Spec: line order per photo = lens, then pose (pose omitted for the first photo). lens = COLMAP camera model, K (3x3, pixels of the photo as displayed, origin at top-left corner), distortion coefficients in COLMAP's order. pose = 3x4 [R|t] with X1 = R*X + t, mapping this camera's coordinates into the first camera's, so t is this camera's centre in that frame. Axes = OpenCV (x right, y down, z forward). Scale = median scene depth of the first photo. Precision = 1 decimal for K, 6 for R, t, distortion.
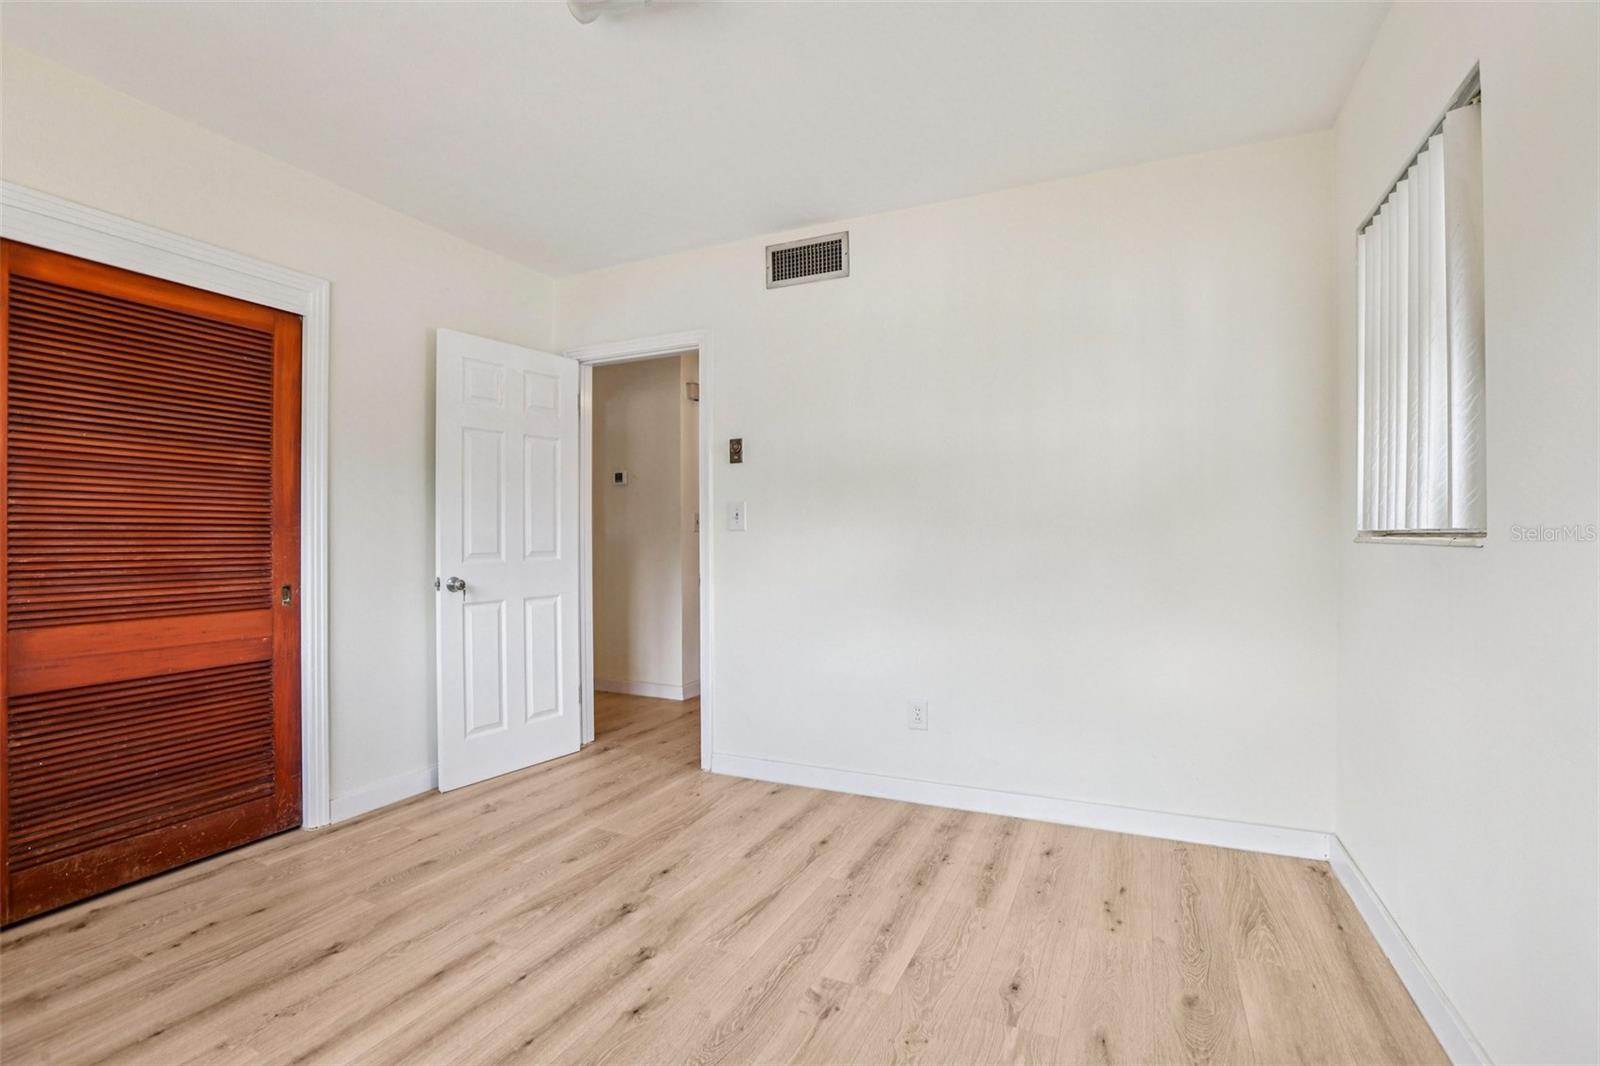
lens RADIAL K [[732.5, 0, 795.6], [0, 732.5, 538.6], [0, 0, 1]] dist [-0.044050, 0.015343]
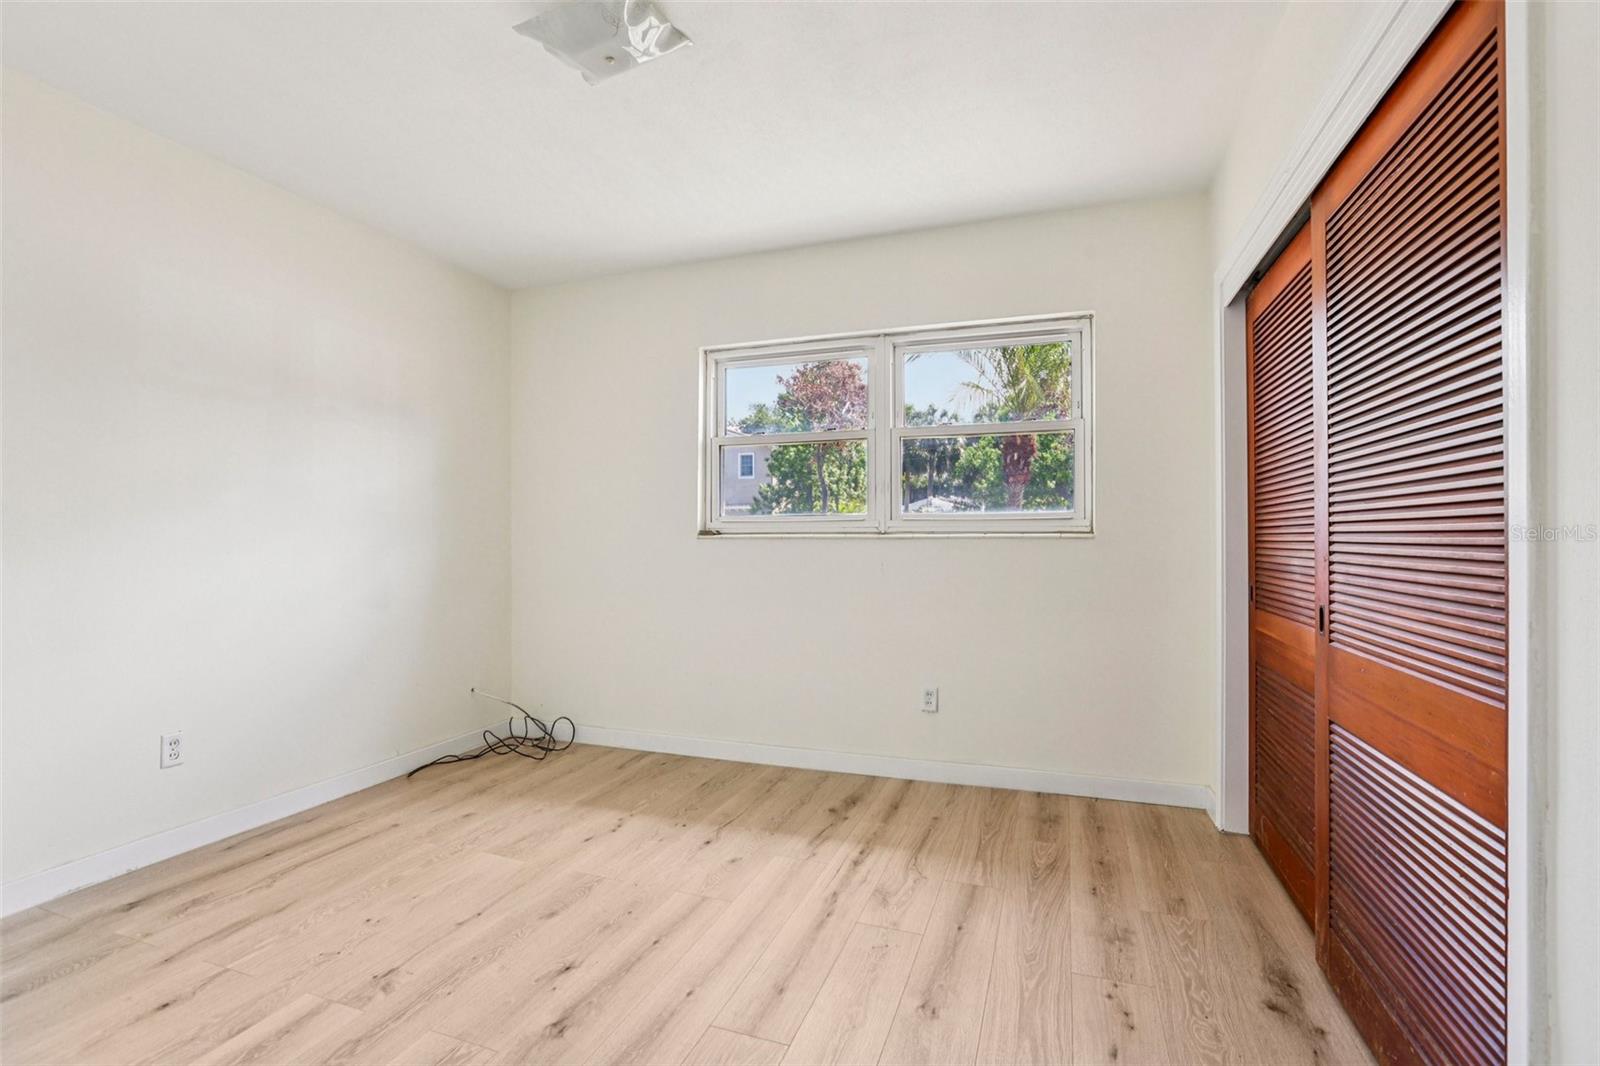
lens RADIAL K [[732.5, 0, 795.6], [0, 732.5, 538.6], [0, 0, 1]] dist [-0.044050, 0.015343]
pose [[-0.995410, 0.003165, -0.095647, -0.432623], [0.003500, 0.999988, -0.003331, 0.009329], [0.095635, -0.003650, -0.995410, 1.981372]]
